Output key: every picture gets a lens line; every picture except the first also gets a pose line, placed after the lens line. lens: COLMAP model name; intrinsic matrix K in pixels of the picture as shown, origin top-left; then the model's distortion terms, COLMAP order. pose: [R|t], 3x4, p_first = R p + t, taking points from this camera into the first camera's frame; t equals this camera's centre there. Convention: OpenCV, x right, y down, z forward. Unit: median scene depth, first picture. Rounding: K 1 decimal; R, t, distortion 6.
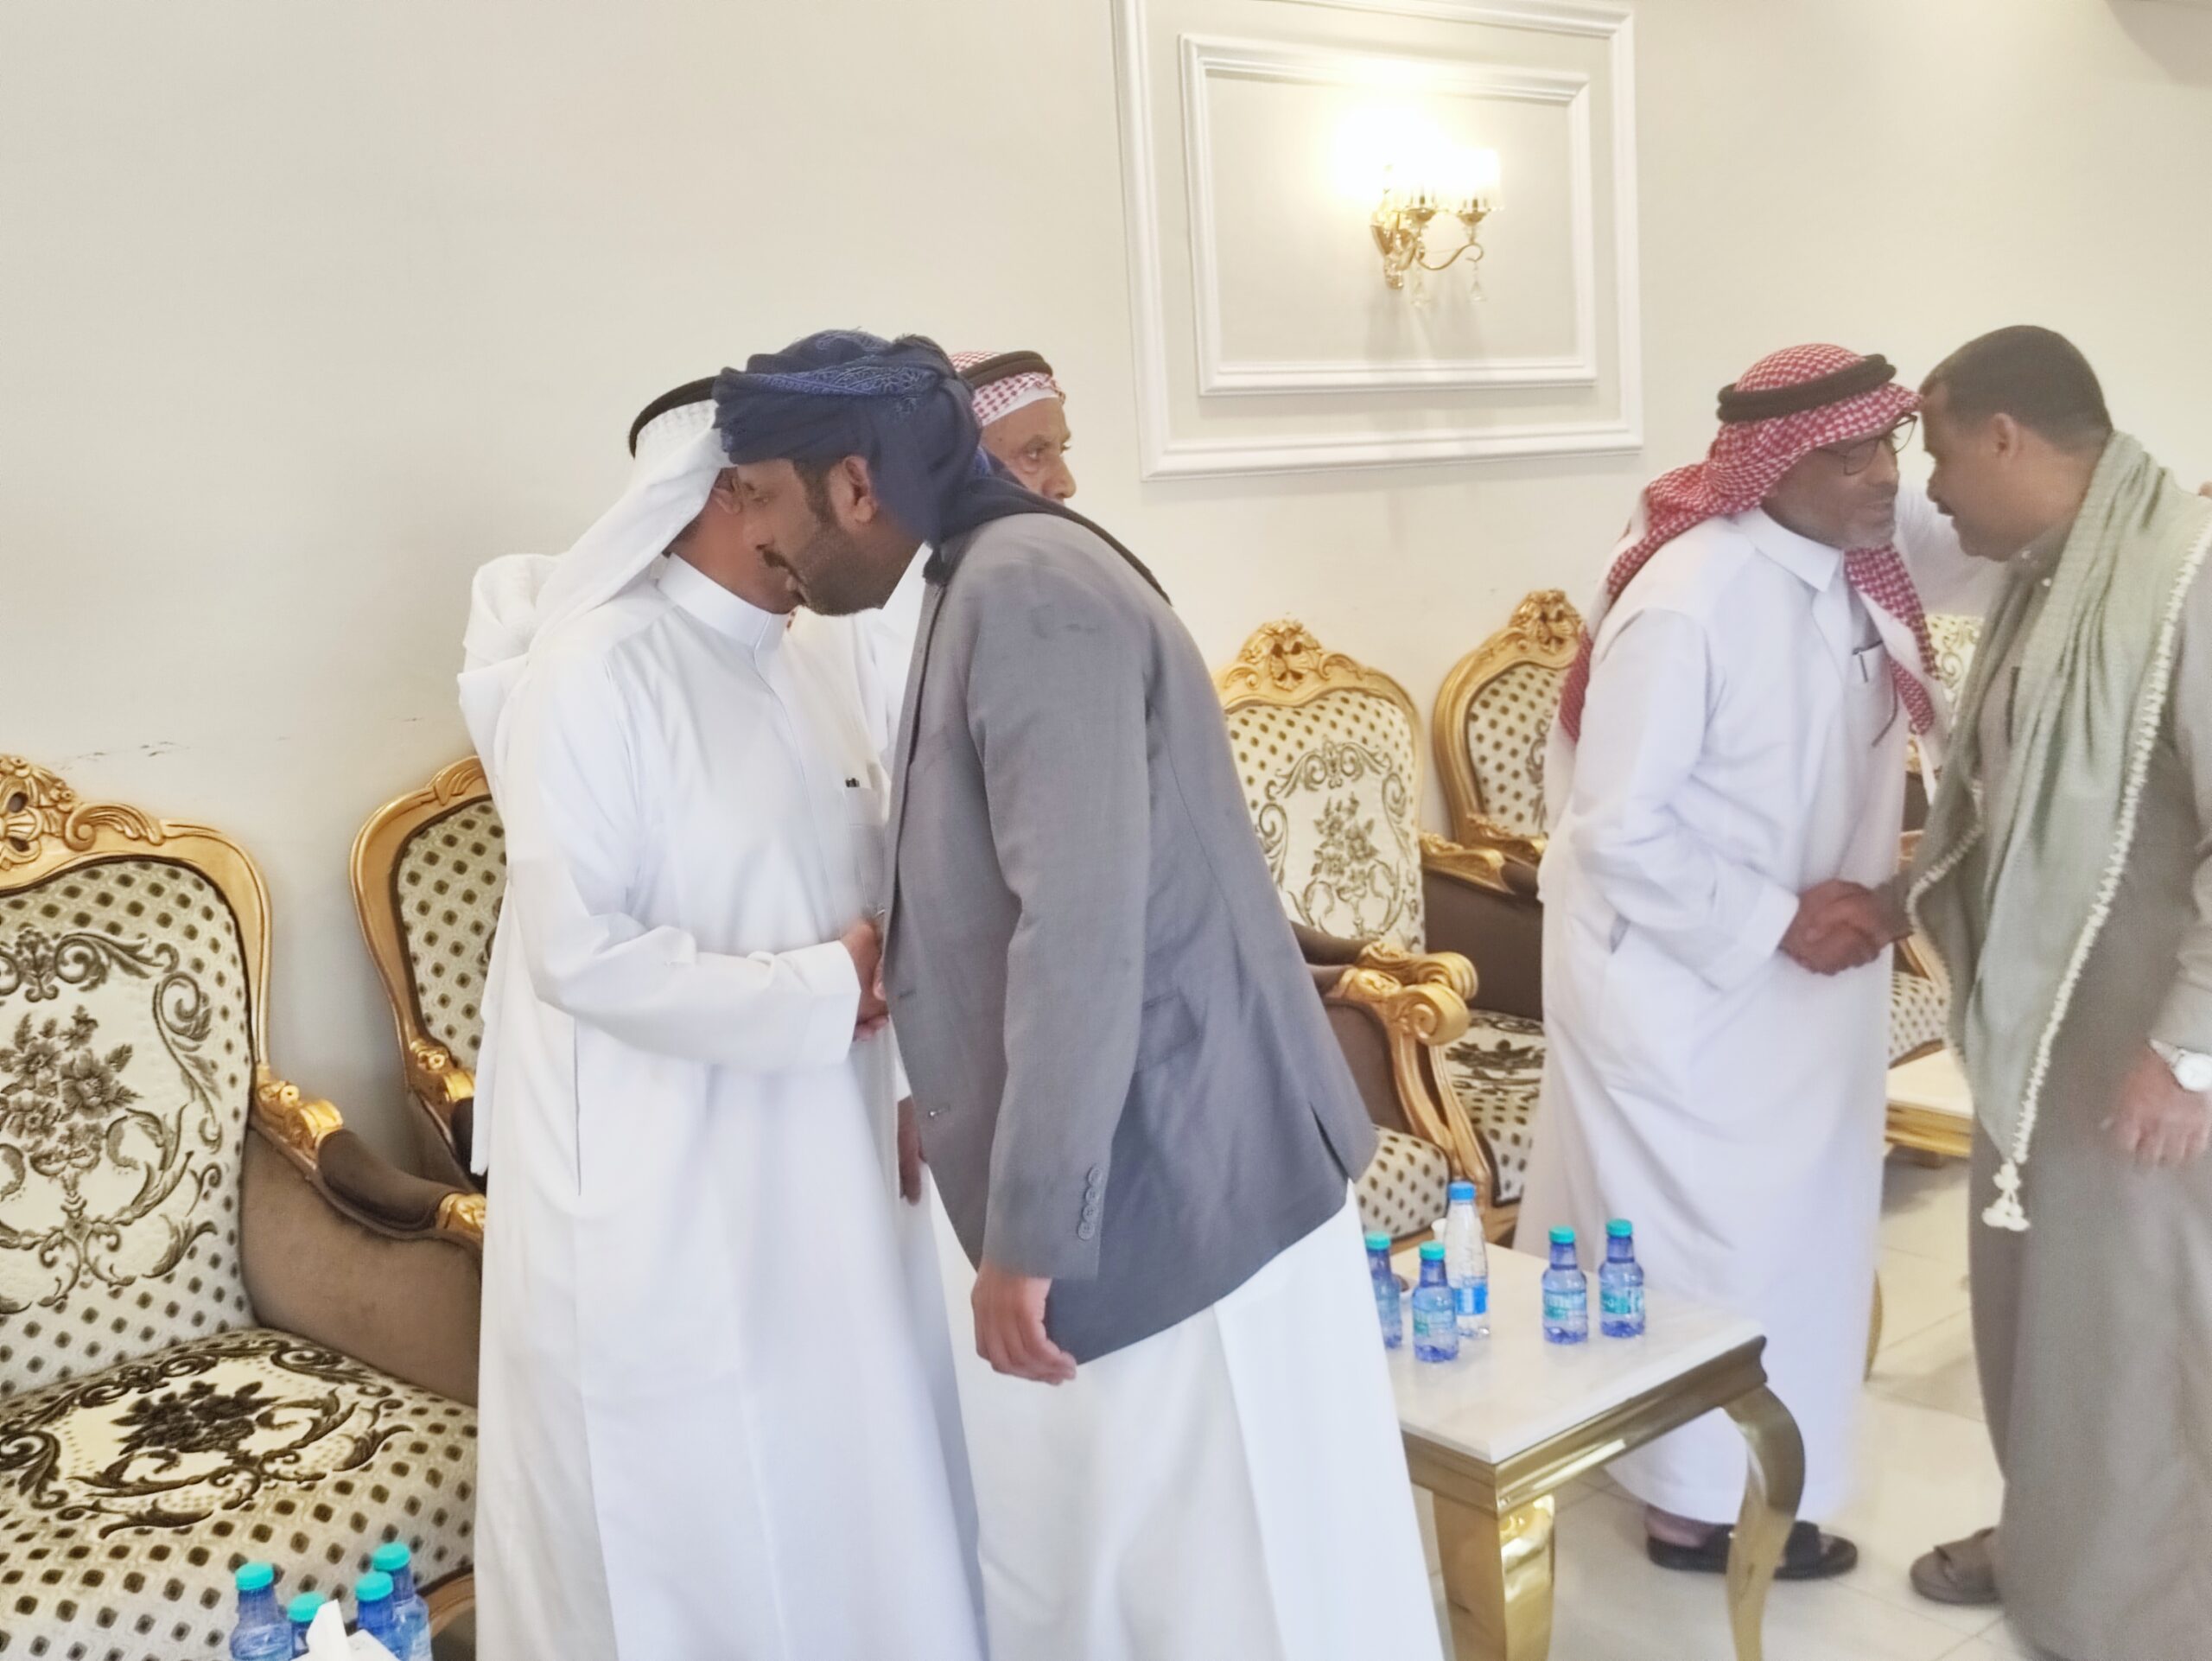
lens RADIAL K [[2193.0, 0, 1081.5], [0, 2193.0, 830.5], [0, 0, 1]] dist [0.070938, -0.104084]
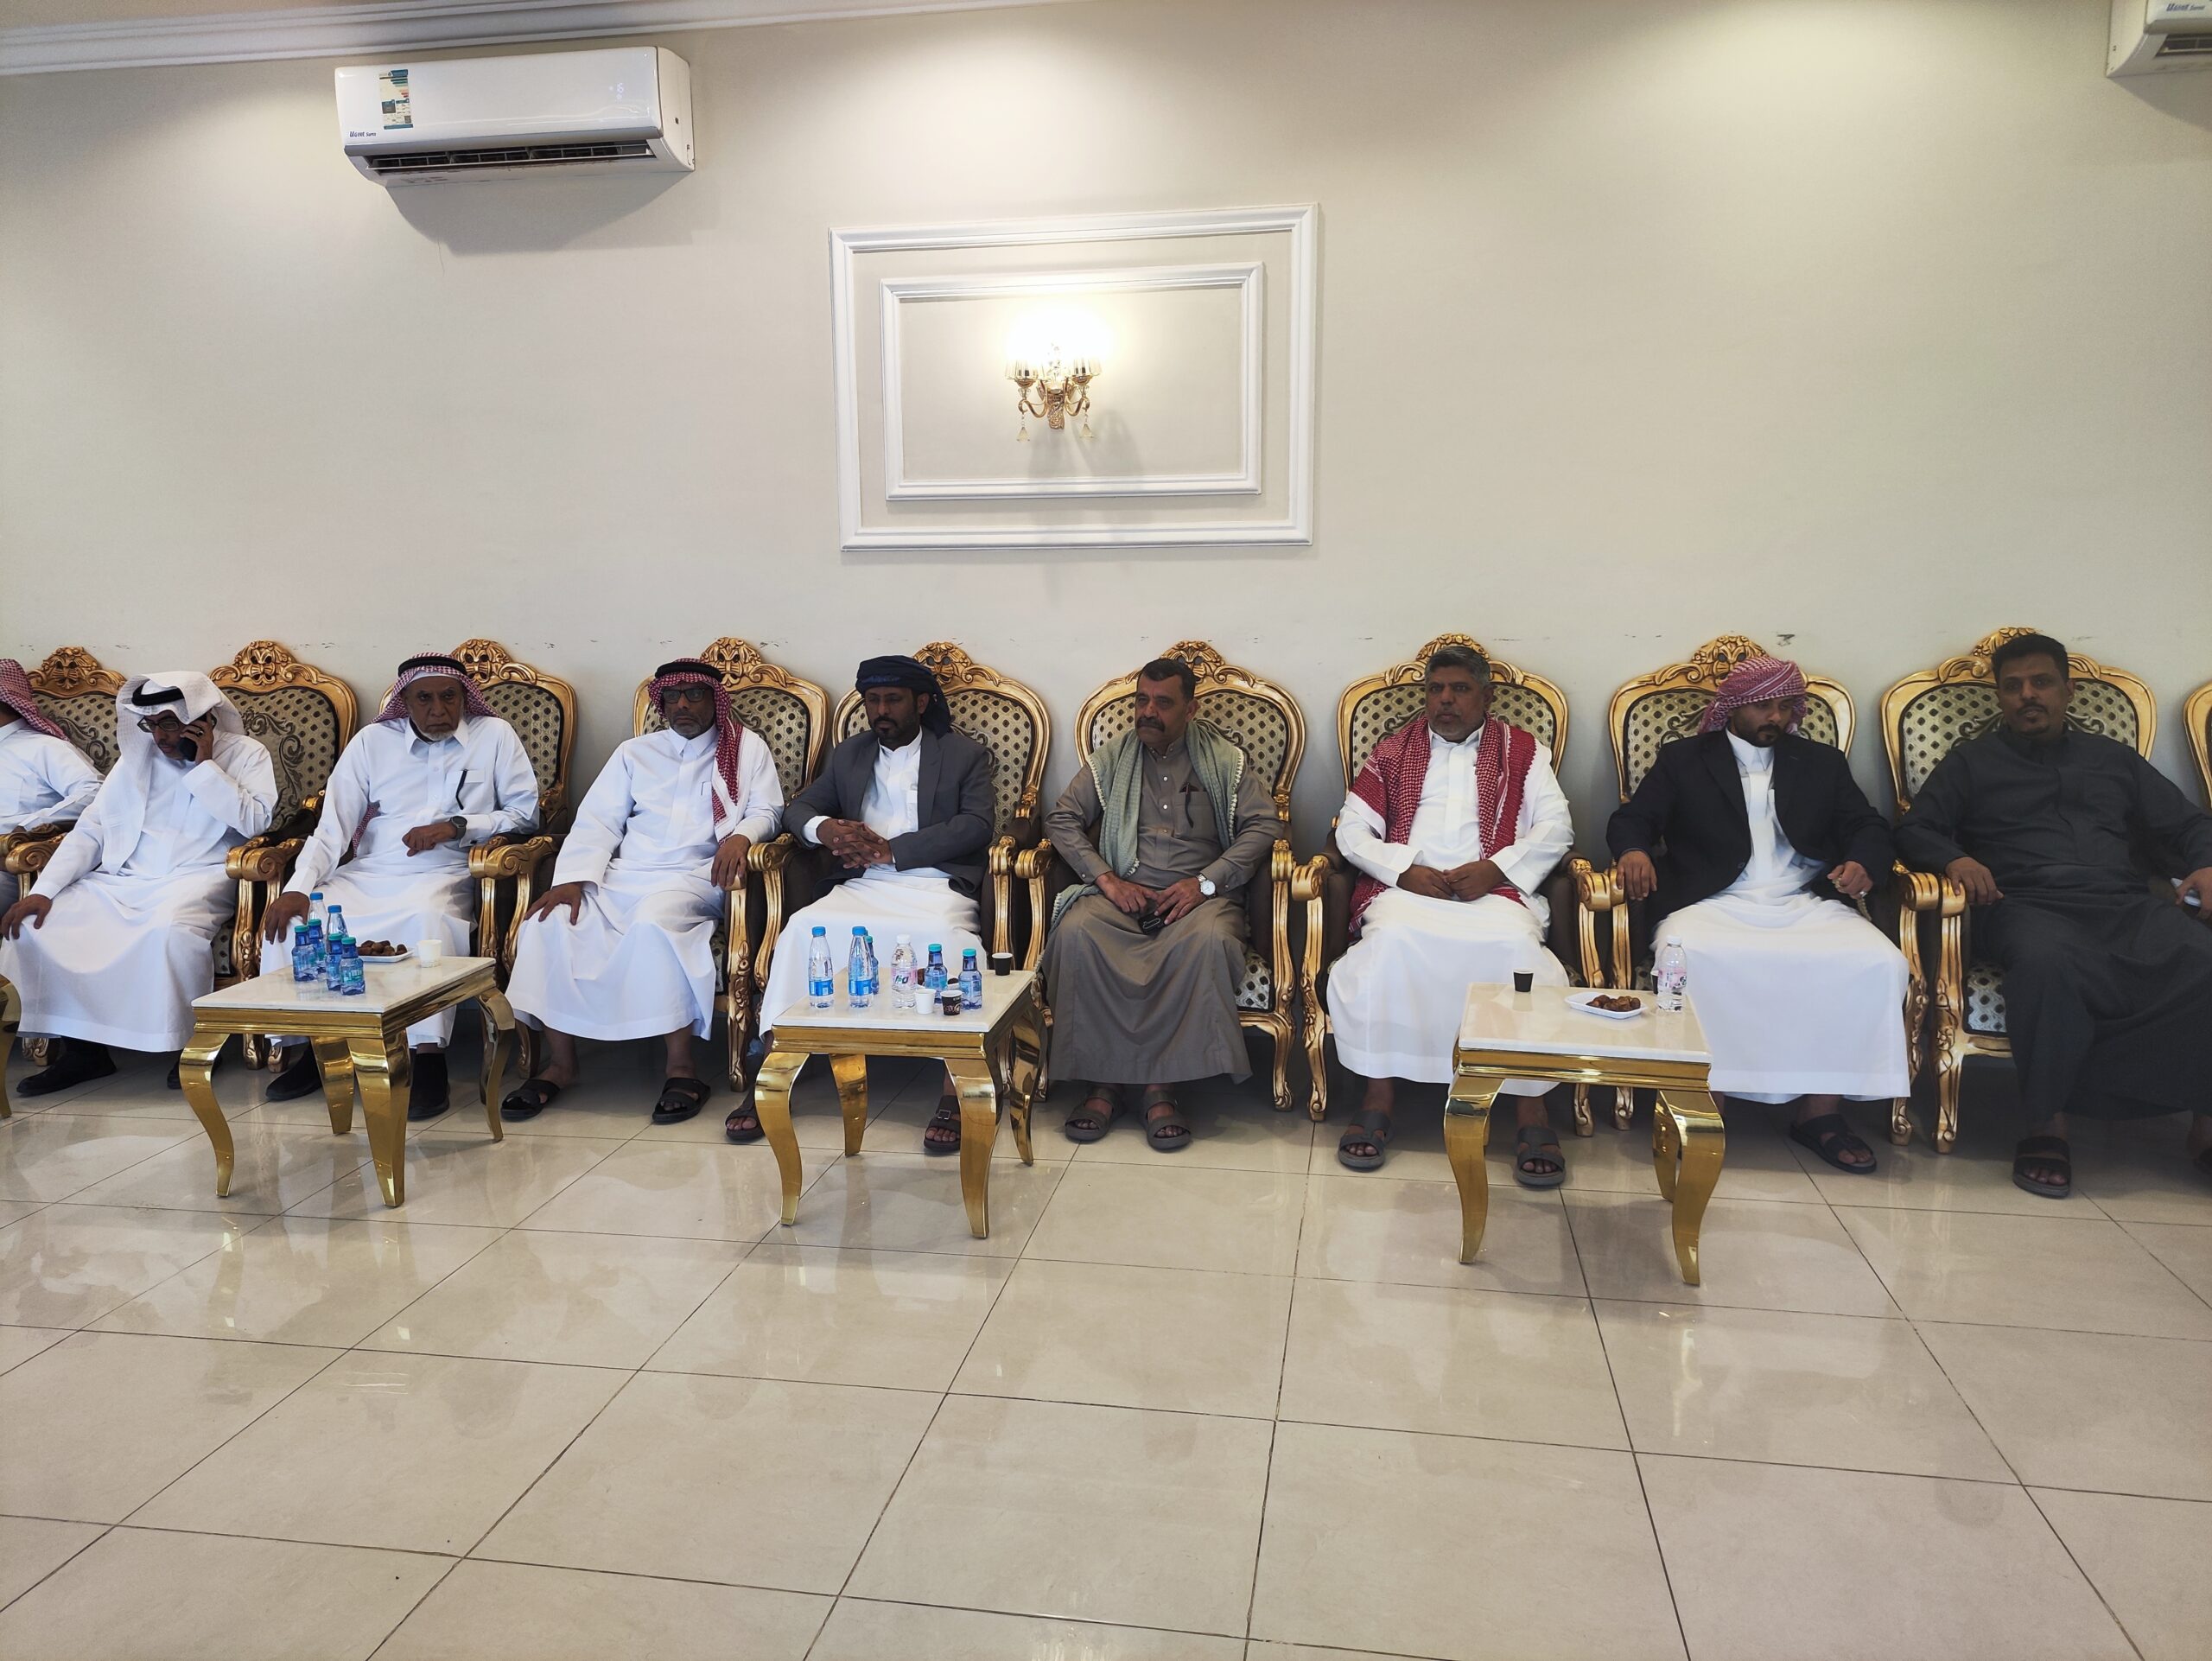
lens RADIAL K [[1643.1, 0, 1102.2], [0, 1643.1, 847.9], [0, 0, 1]] dist [0.074405, -0.085234]
pose [[0.661016, 0.174584, -0.729779, 1.096510], [-0.138503, 0.984234, 0.110004, -0.099190], [0.737478, 0.028362, 0.674775, 0.291883]]
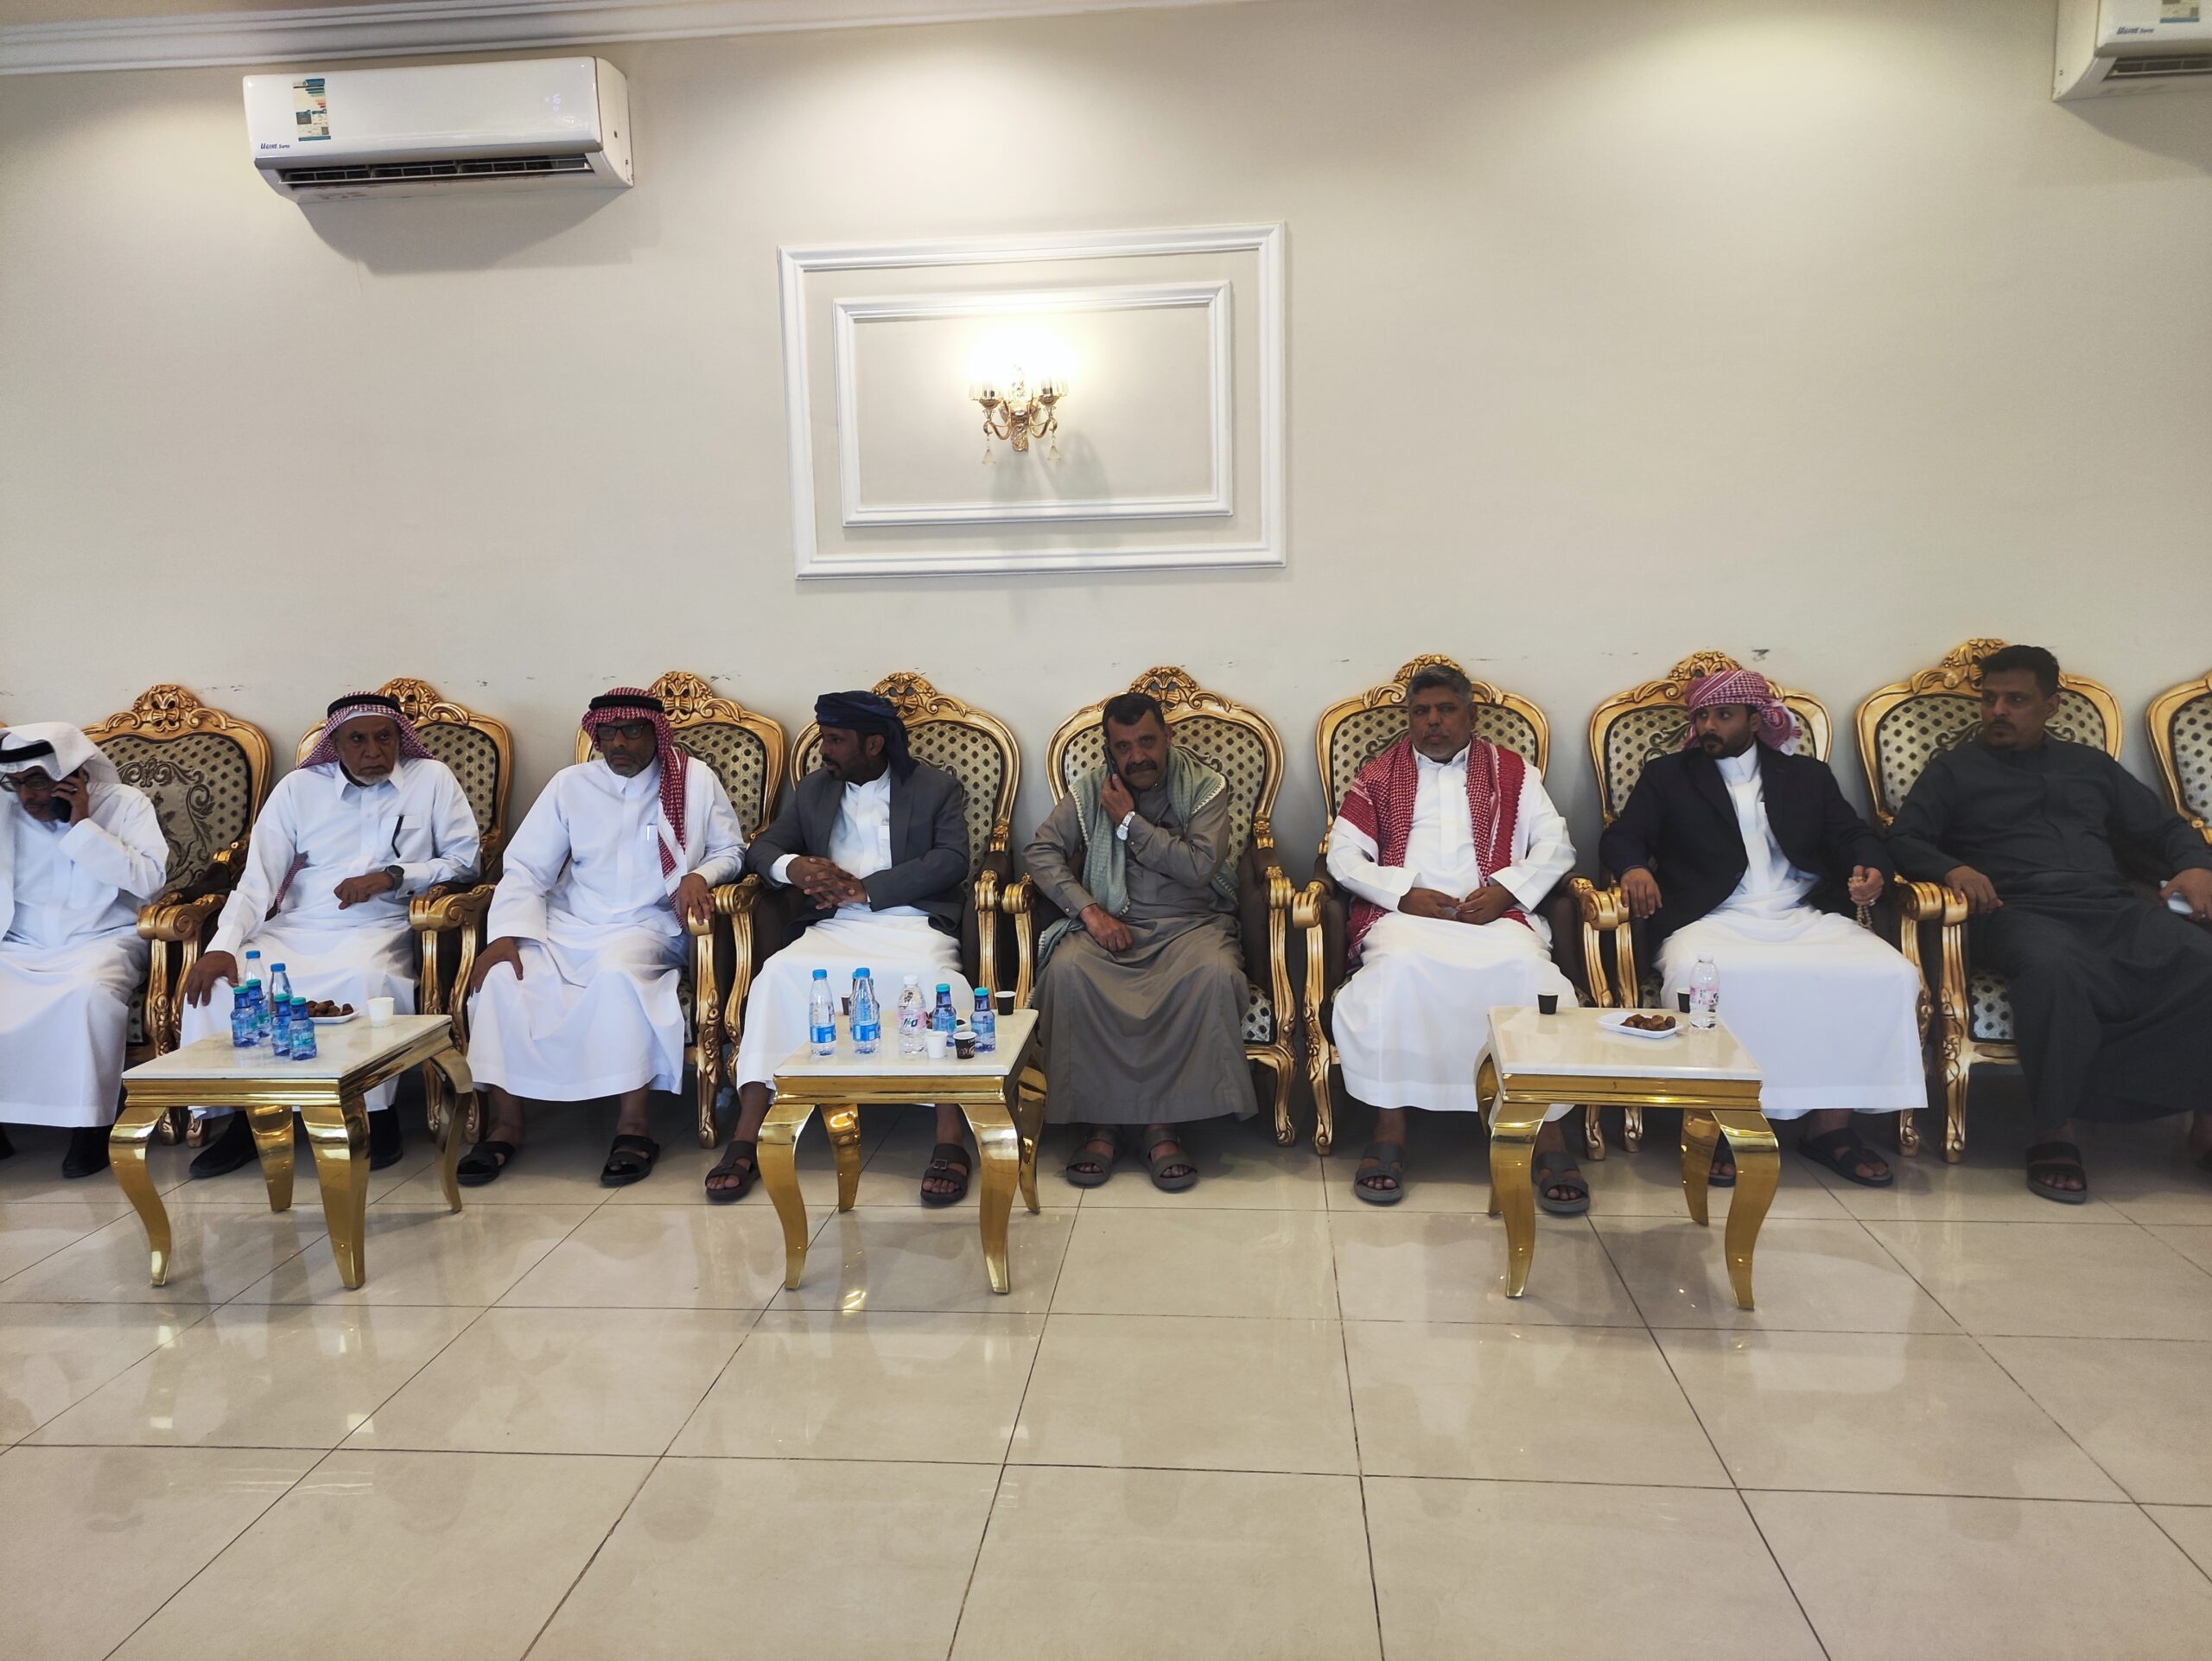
lens RADIAL K [[1643.1, 0, 1102.2], [0, 1643.1, 847.9], [0, 0, 1]] dist [0.074405, -0.085234]
pose [[0.719167, 0.139509, -0.680688, 1.020534], [-0.119945, 0.989856, 0.076148, -0.080787], [0.684406, 0.026882, 0.728605, 0.265903]]
